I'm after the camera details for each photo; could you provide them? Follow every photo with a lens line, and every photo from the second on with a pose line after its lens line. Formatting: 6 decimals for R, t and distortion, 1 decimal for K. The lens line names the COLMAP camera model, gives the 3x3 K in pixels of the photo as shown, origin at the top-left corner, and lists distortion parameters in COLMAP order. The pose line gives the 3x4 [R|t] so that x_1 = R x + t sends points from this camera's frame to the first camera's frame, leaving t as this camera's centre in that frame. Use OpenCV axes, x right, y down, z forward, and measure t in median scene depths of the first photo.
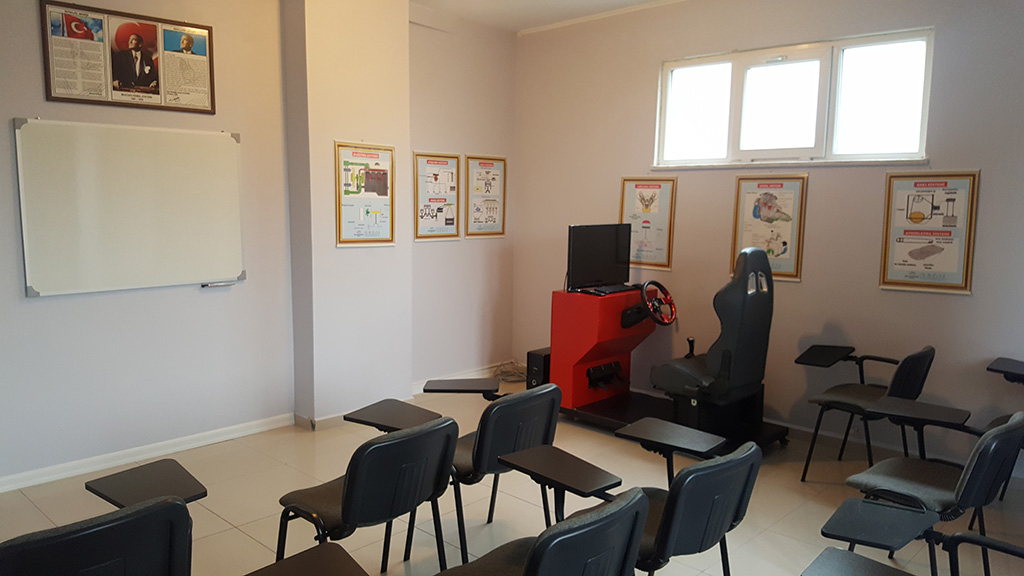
lens RADIAL K [[766.4, 0, 501.3], [0, 766.4, 278.5], [0, 0, 1]] dist [0.083214, -0.104878]
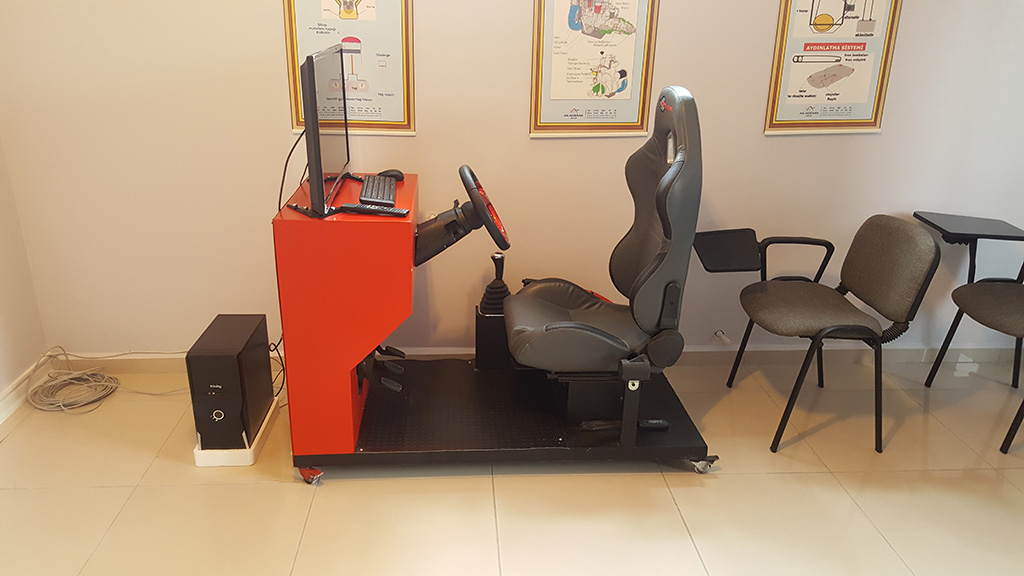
lens RADIAL K [[766.4, 0, 514.5], [0, 766.4, 296.8], [0, 0, 1]] dist [0.083214, -0.104878]
pose [[0.671441, -0.261227, 0.693489, -0.156520], [0.073228, 0.954618, 0.288691, -0.058993], [-0.737431, -0.143056, 0.660098, 0.639570]]
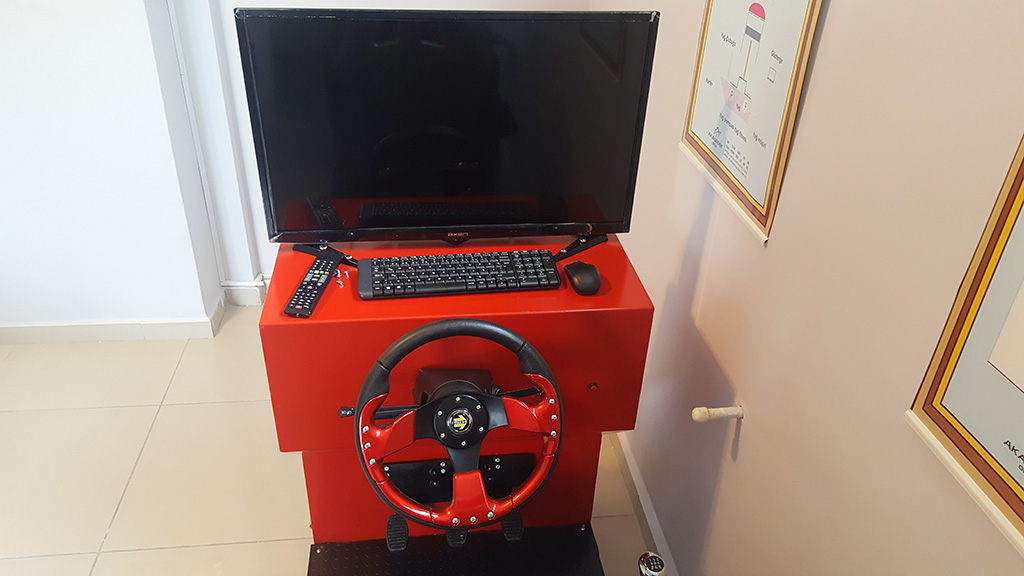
lens RADIAL K [[766.4, 0, 505.2], [0, 766.4, 279.3], [0, 0, 1]] dist [0.083214, -0.104878]
pose [[0.768590, 0.331502, -0.547153, 0.329388], [-0.084474, 0.900371, 0.426845, -0.108382], [0.634140, -0.281849, 0.720019, 0.860456]]
